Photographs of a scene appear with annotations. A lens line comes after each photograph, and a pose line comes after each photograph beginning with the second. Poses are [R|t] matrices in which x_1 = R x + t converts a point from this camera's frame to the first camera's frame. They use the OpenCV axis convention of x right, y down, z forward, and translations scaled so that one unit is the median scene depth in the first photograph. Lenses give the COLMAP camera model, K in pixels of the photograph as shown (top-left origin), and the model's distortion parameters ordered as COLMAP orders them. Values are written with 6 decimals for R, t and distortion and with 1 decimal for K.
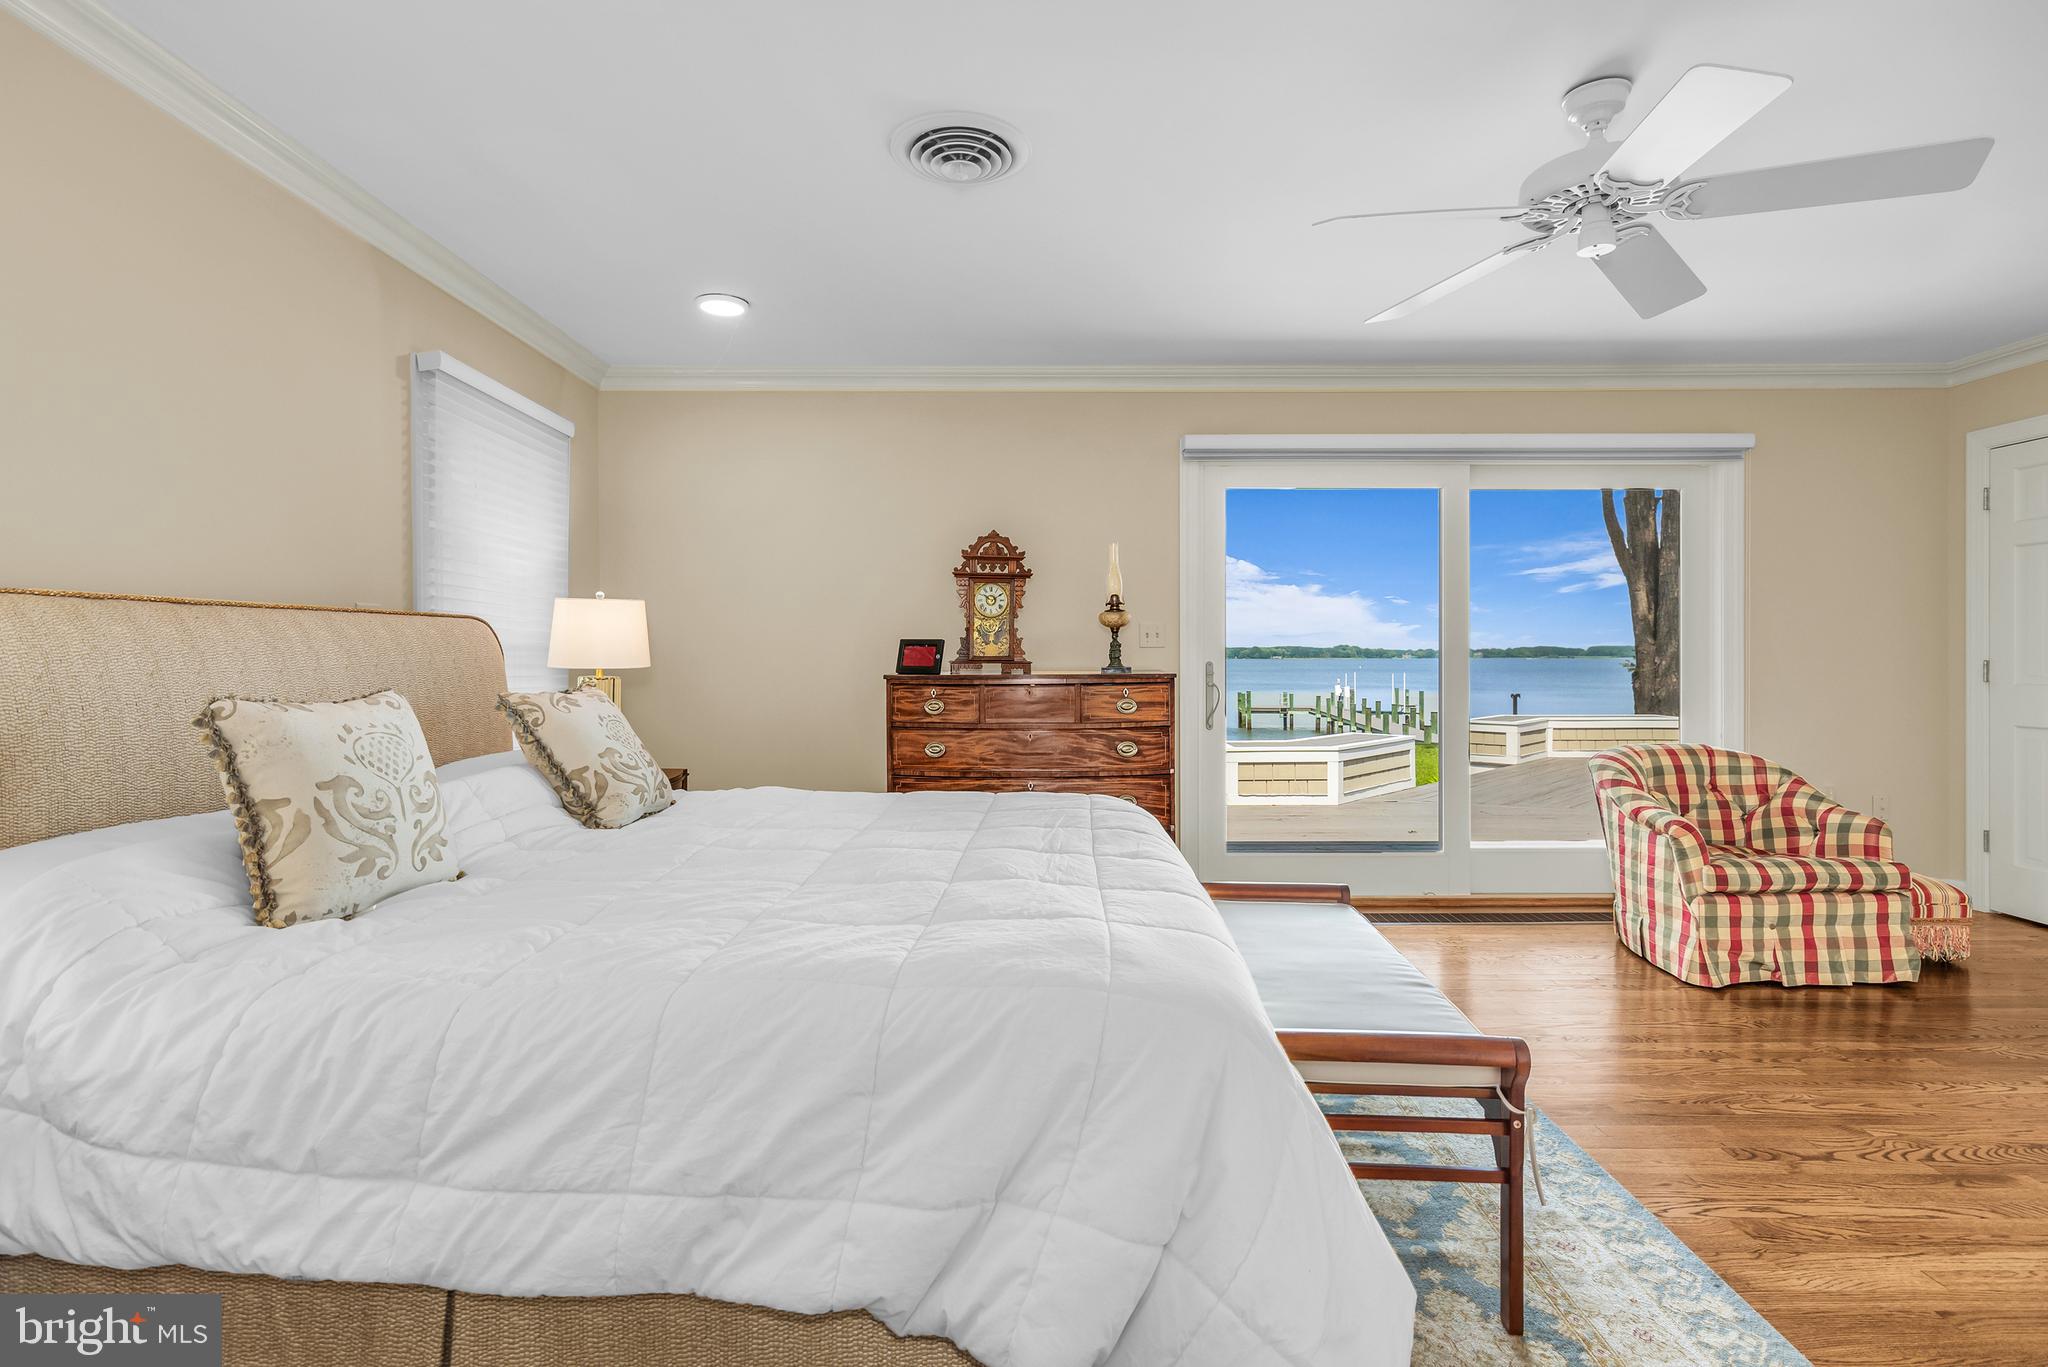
lens RADIAL K [[1003.5, 0, 1010.8], [0, 1003.5, 665.1], [0, 0, 1]] dist [0.000470, 0.001009]
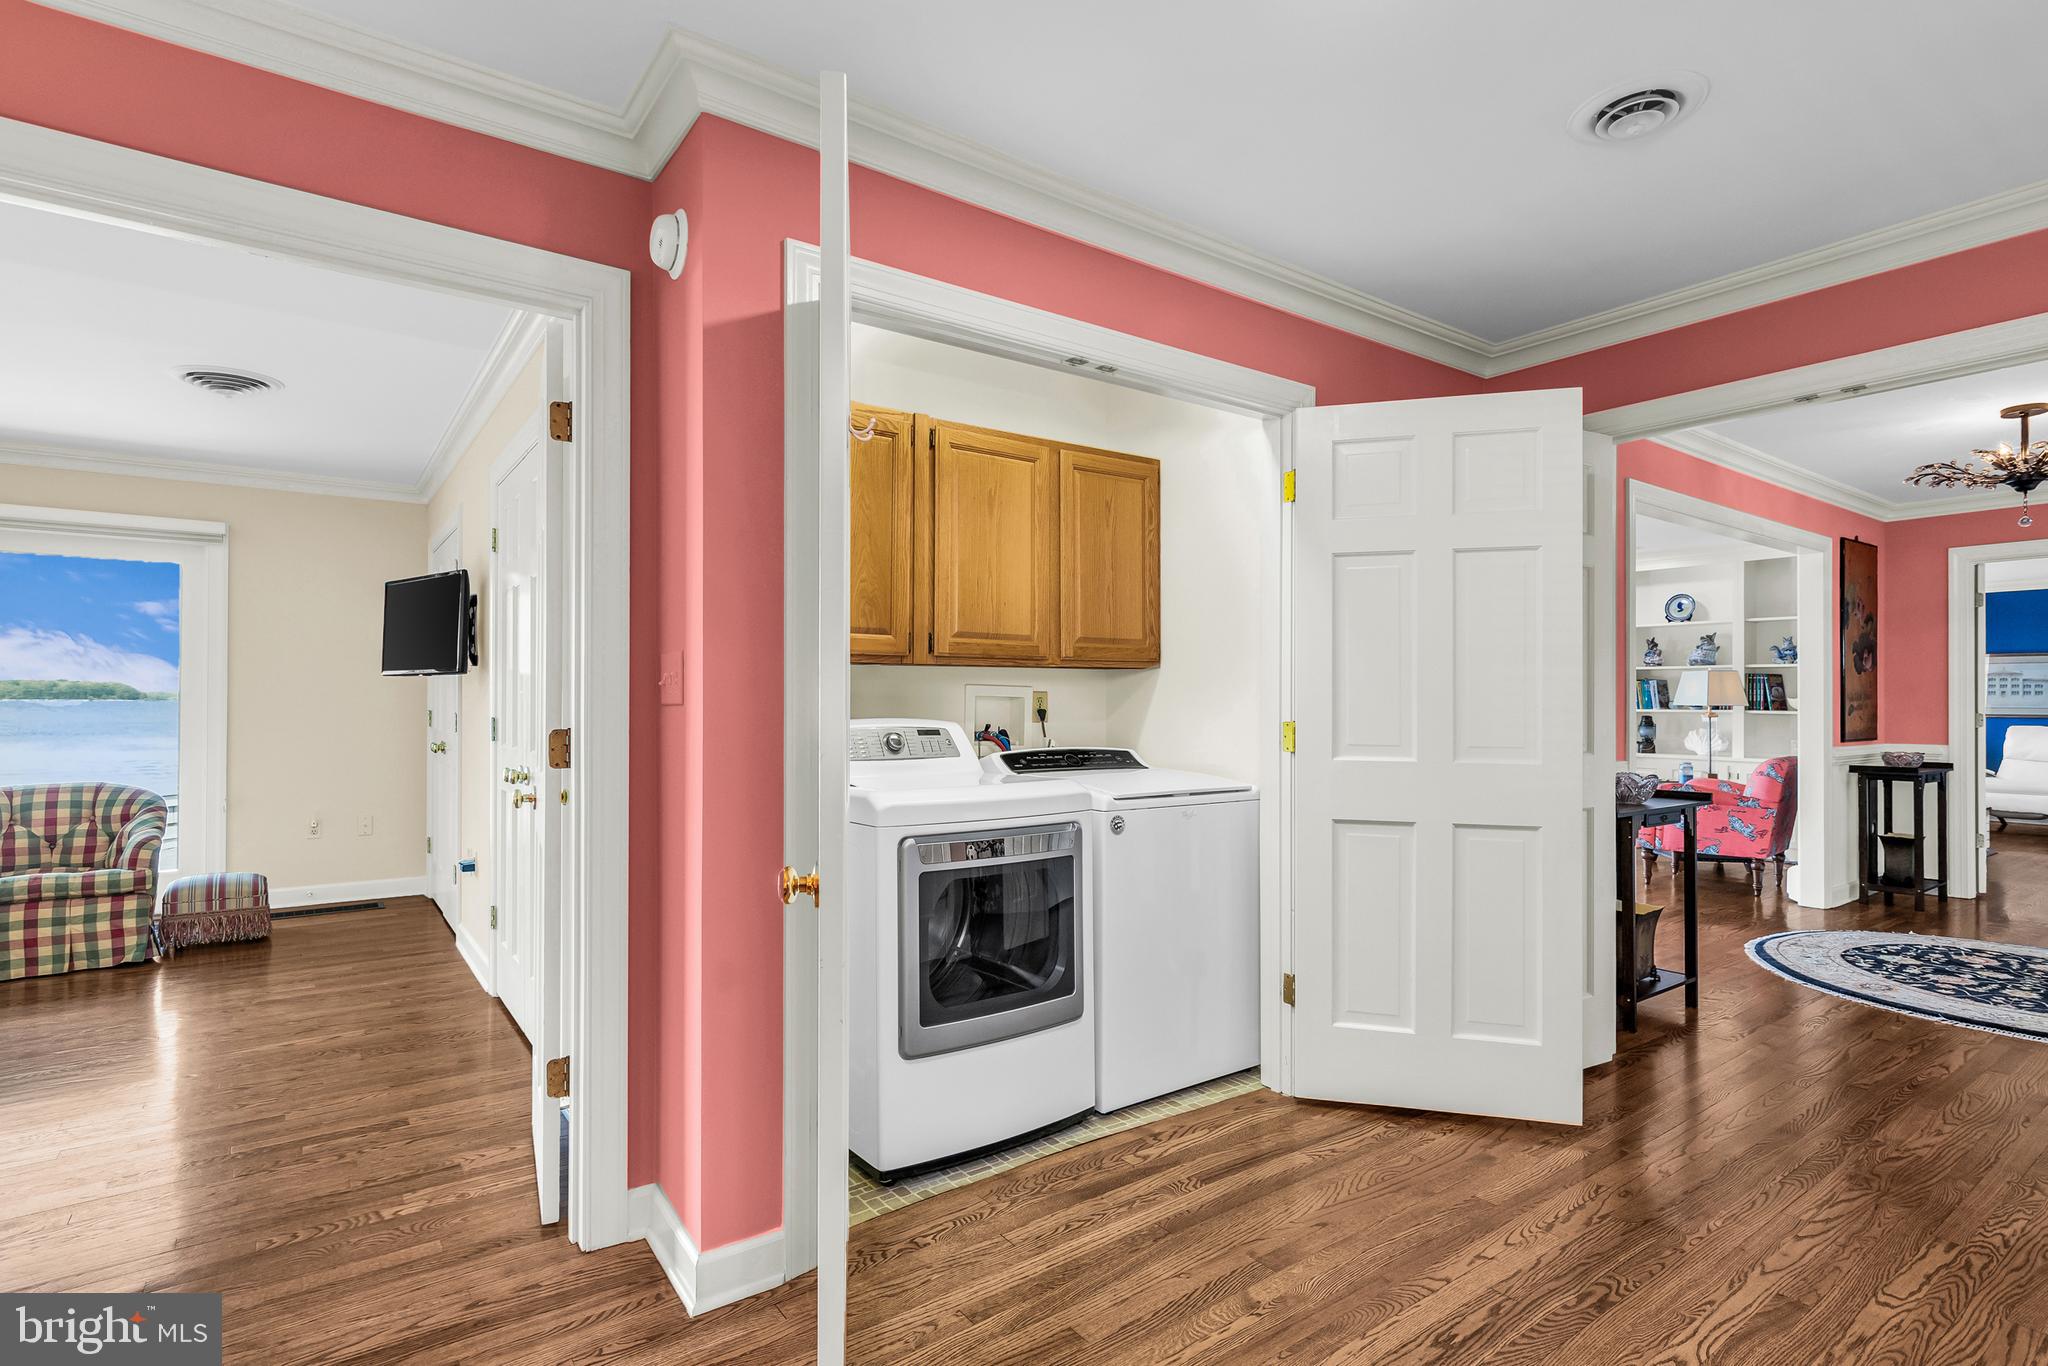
lens RADIAL K [[999.4, 0, 1026.0], [0, 999.4, 693.2], [0, 0, 1]] dist [0.001521, 0.000528]
pose [[0.813130, 0.008649, 0.582018, 0.926188], [-0.000127, 0.999892, -0.014680, -0.008408], [-0.582082, 0.011863, 0.813044, -0.609513]]
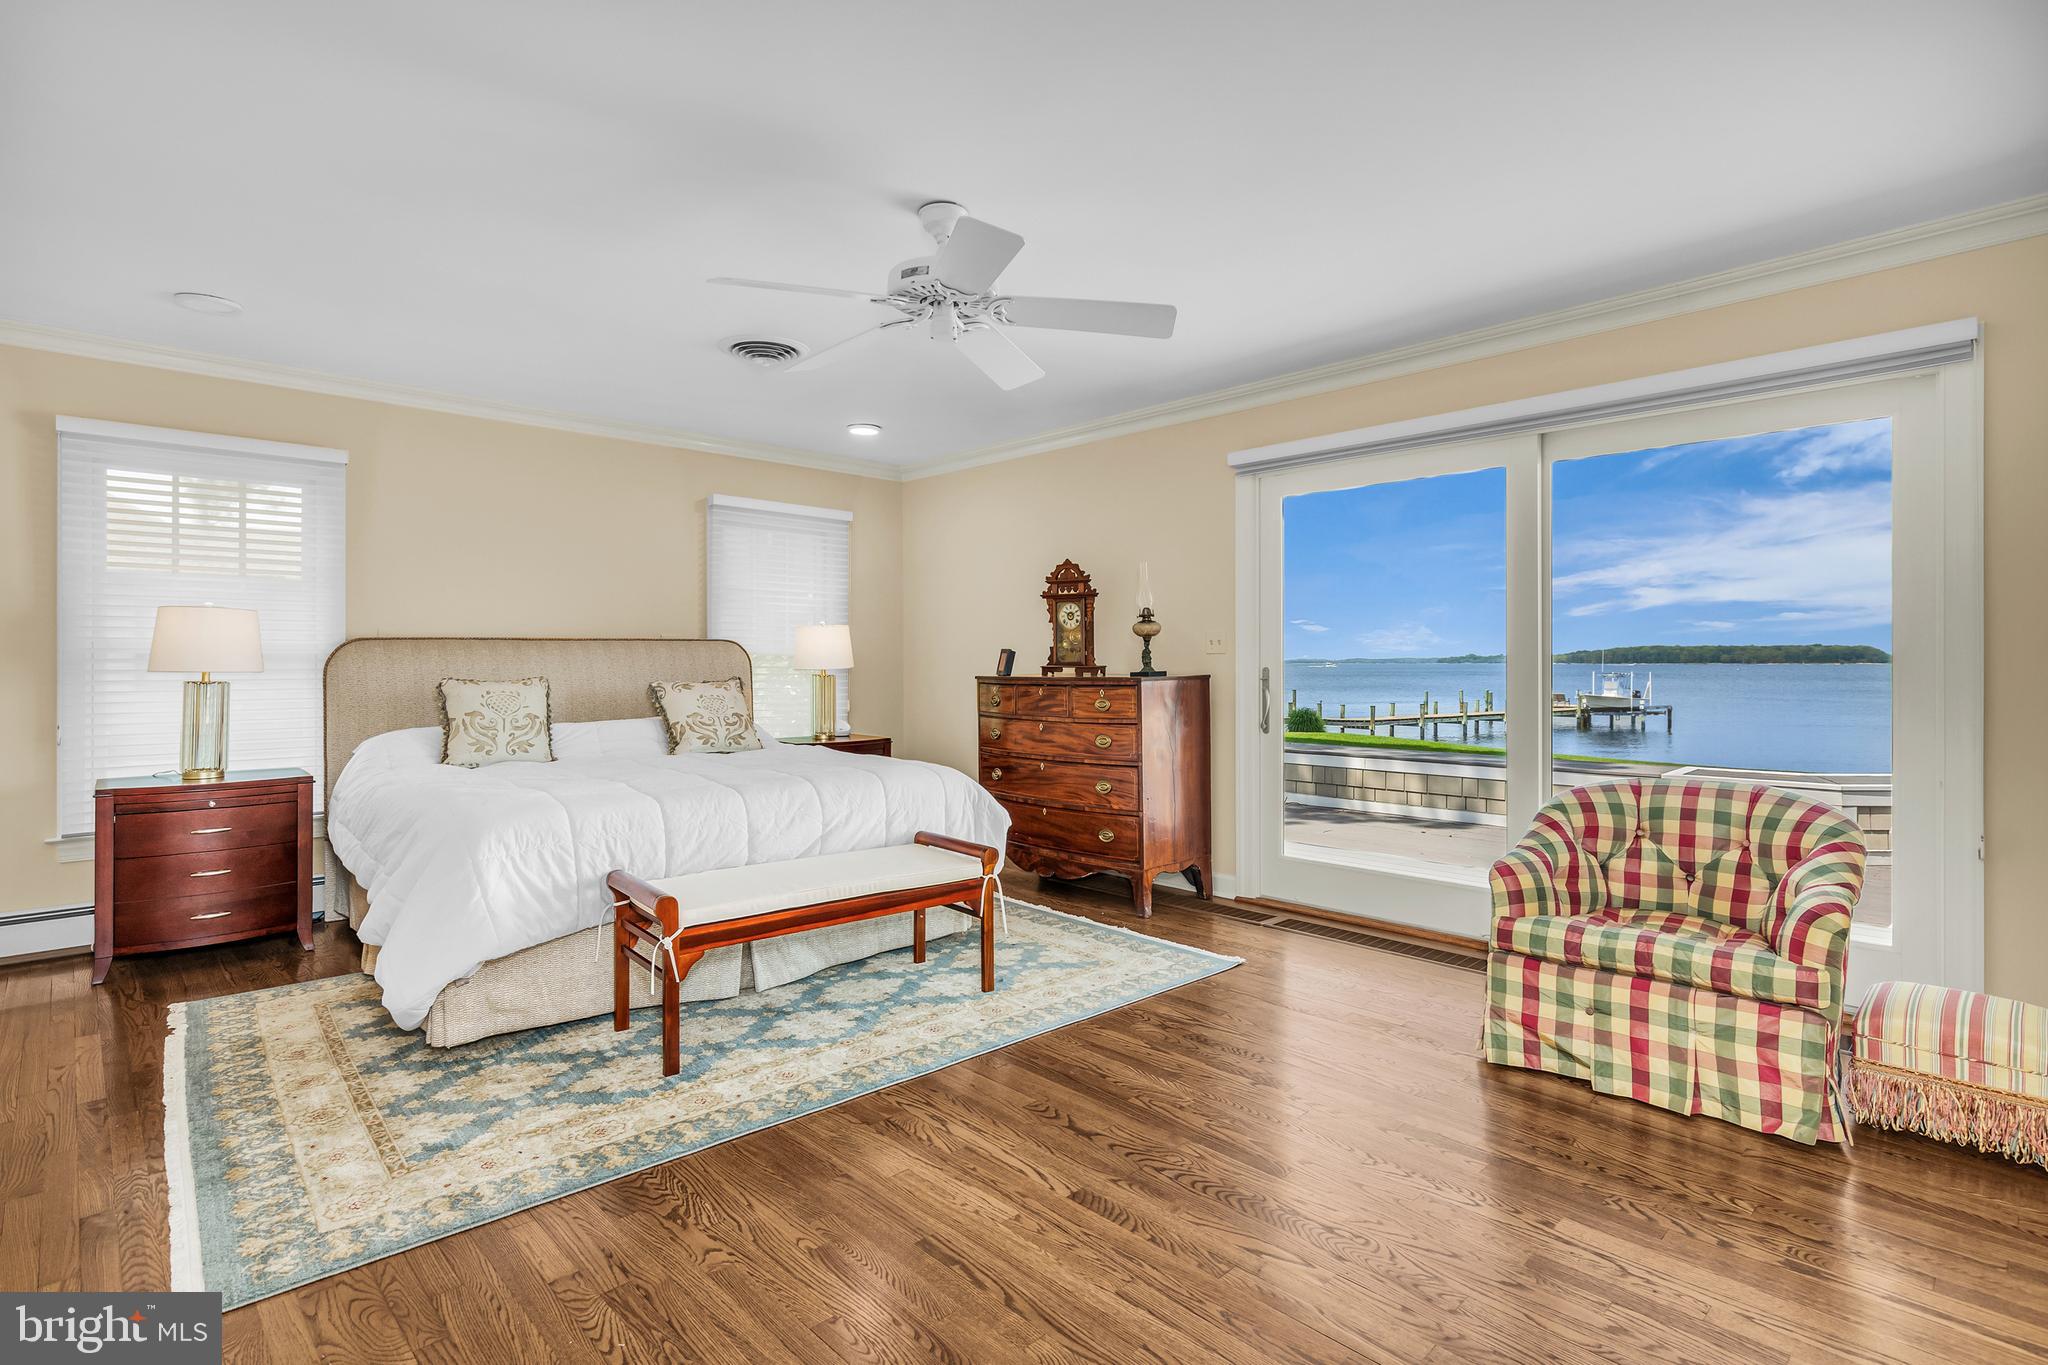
lens RADIAL K [[1003.5, 0, 1010.8], [0, 1003.5, 664.1], [0, 0, 1]] dist [0.000470, 0.001009]
pose [[0.680265, 0.002206, -0.732963, 0.888469], [-0.005798, 0.999980, -0.002371, -0.003012], [0.732943, 0.005863, 0.680265, 0.124308]]
